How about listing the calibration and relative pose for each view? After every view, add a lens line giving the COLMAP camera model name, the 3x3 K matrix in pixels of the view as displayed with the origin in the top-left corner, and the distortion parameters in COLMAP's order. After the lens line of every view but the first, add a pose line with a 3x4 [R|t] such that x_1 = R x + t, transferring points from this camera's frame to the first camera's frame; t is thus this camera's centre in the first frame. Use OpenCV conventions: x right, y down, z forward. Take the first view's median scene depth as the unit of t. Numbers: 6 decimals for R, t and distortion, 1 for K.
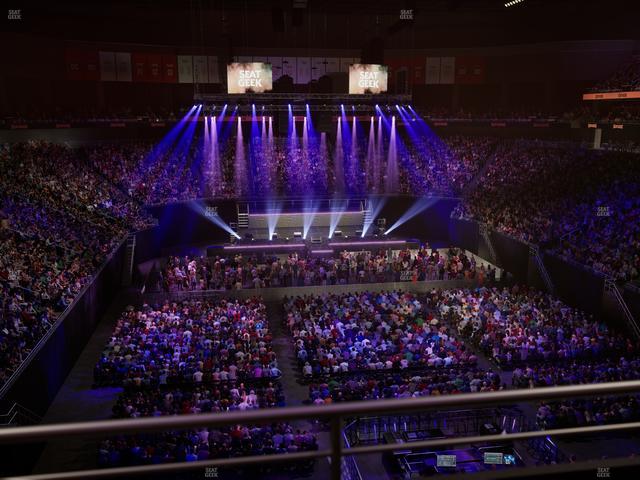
lens RADIAL K [[600.0, 0, 320.1], [0, 600.0, 240.5], [0, 0, 1]] dist [0.001256, 0.000000]
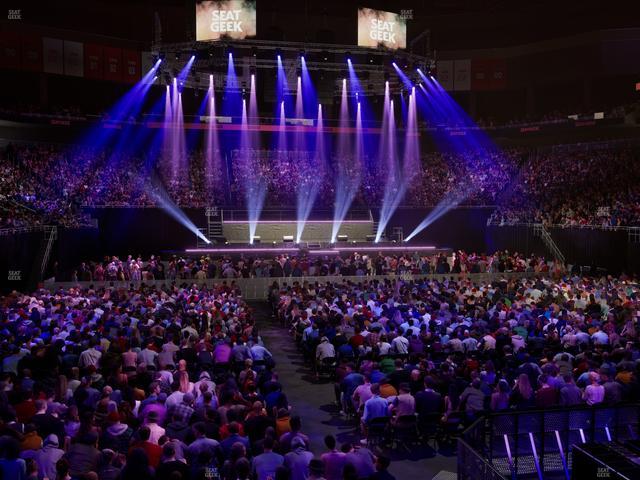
lens RADIAL K [[600.0, 0, 320.3], [0, 600.0, 238.9], [0, 0, 1]] dist [0.001256, 0.000000]
pose [[0.999488, -0.001823, 0.031954, -0.023343], [0.007011, 0.986600, -0.163005, 0.117532], [-0.031228, 0.163146, 0.986108, 0.292376]]
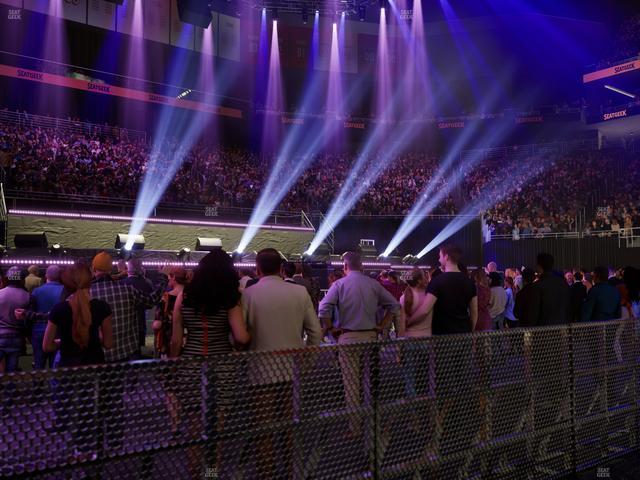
lens RADIAL K [[600.0, 0, 321.2], [0, 600.0, 237.4], [0, 0, 1]] dist [0.001256, 0.000000]
pose [[0.880566, 0.029486, 0.473005, -0.139340], [0.098858, 0.964679, -0.244176, 0.070013], [-0.463498, 0.261773, 0.846549, 0.765547]]
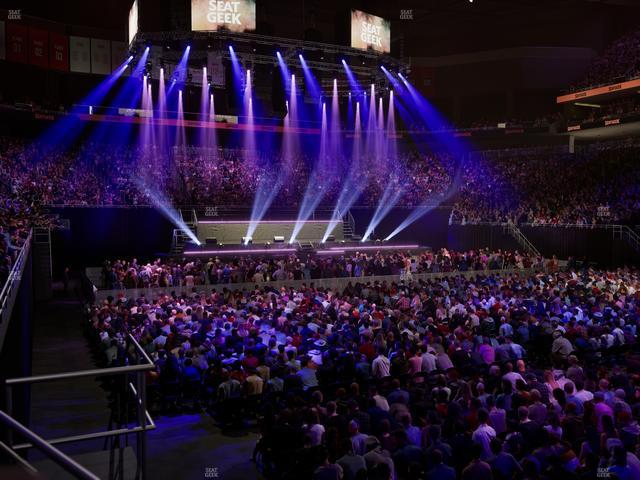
lens RADIAL K [[600.0, 0, 320.4], [0, 600.0, 239.0], [0, 0, 1]] dist [0.001256, 0.000000]
pose [[0.960365, -0.012927, 0.278446, -0.202989], [0.058106, 0.986264, -0.154621, 0.110958], [-0.272622, 0.164671, 0.947924, 0.324070]]
